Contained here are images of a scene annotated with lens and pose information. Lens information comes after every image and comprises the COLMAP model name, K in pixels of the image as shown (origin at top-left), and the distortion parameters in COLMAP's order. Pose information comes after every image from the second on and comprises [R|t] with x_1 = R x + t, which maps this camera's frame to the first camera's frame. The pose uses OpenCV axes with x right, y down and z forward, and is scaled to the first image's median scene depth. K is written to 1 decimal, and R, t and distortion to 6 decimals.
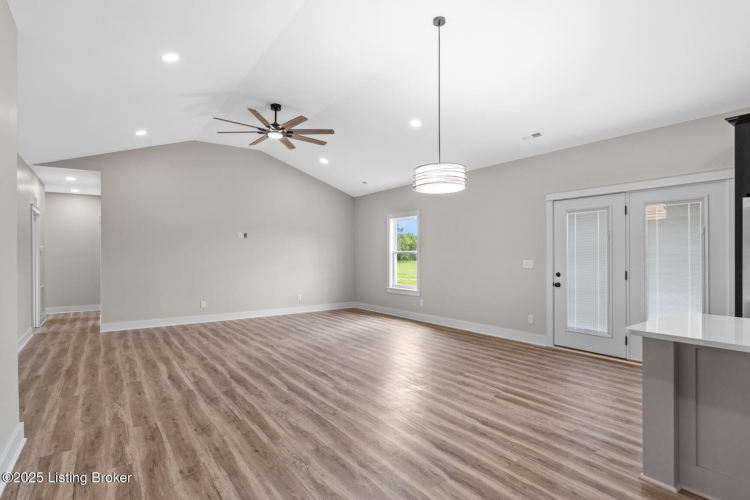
lens RADIAL K [[381.3, 0, 374.4], [0, 381.3, 254.3], [0, 0, 1]] dist [-0.013642, -0.000210]
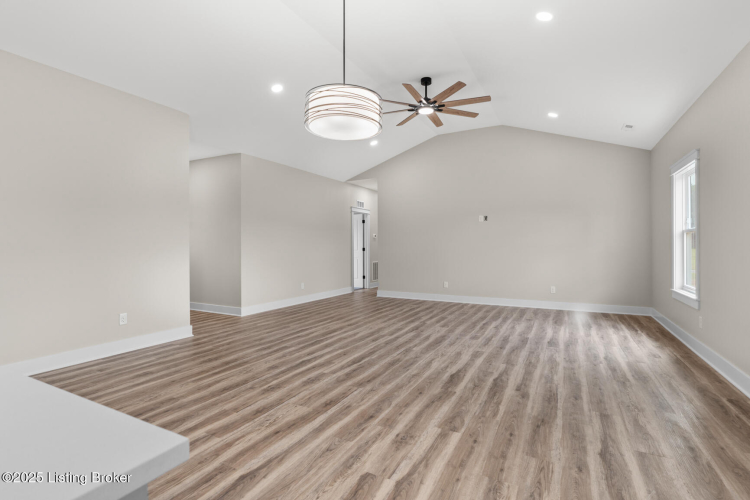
lens RADIAL K [[361.1, 0, 373.5], [0, 361.1, 247.7], [0, 0, 1]] dist [-0.005081, -0.000339]
pose [[0.443848, 0.008127, -0.896065, 0.719356], [0.002758, 0.999942, 0.010435, 0.031594], [0.896098, -0.007103, 0.443800, 0.701984]]
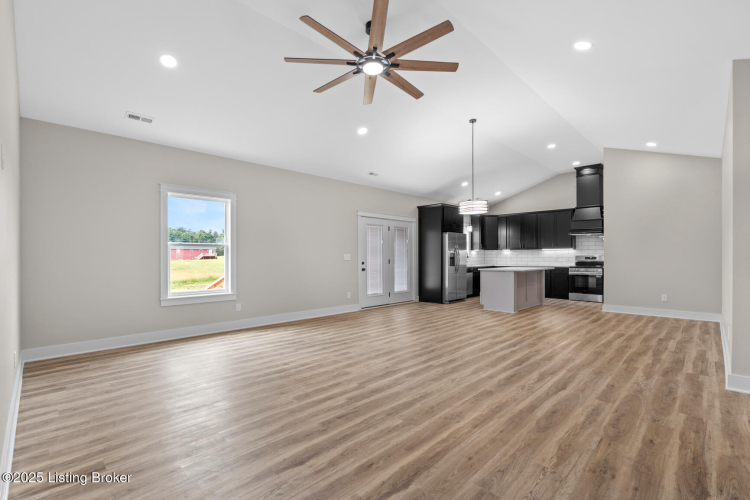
lens RADIAL K [[342.7, 0, 376.8], [0, 342.7, 255.7], [0, 0, 1]] dist [-0.010561, 0.001011]
pose [[-0.170236, 0.004840, 0.985391, -1.268430], [-0.000017, 0.999988, -0.004915, 0.039811], [-0.985403, -0.000853, -0.170234, 1.607125]]
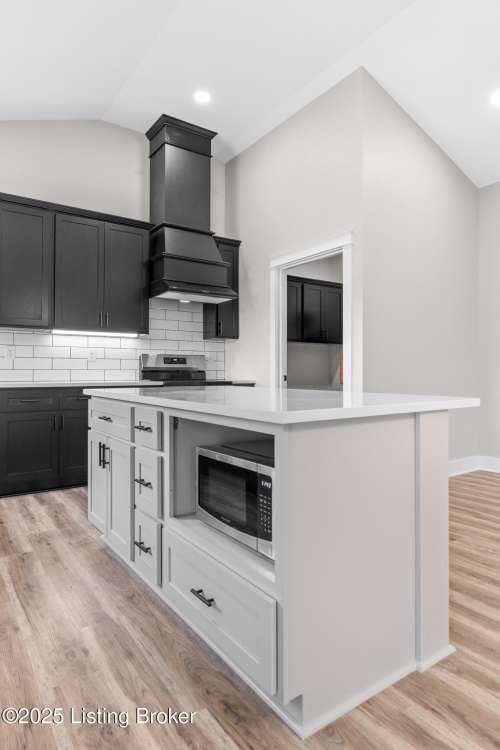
lens RADIAL K [[449.6, 0, 245.6], [0, 449.6, 368.8], [0, 0, 1]] dist [-0.014839, 0.004005]
pose [[-0.999883, -0.000356, 0.015311, 0.596886], [-0.000483, 0.999966, -0.008242, 0.077912], [-0.015307, -0.008248, -0.999849, 0.995374]]
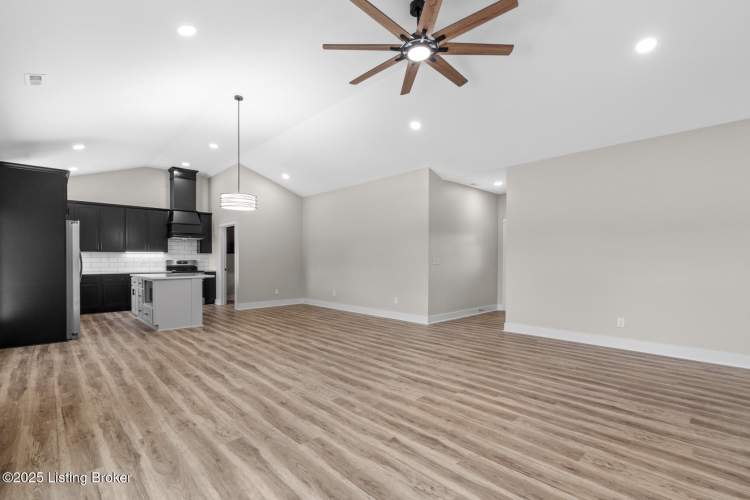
lens RADIAL K [[342.7, 0, 375.8], [0, 342.7, 263.5], [0, 0, 1]] dist [-0.010561, 0.001011]
pose [[-0.989153, 0.003009, -0.146856, -0.157049], [0.002085, 0.999977, 0.006443, 0.039112], [0.146872, 0.006067, -0.989137, 2.260591]]
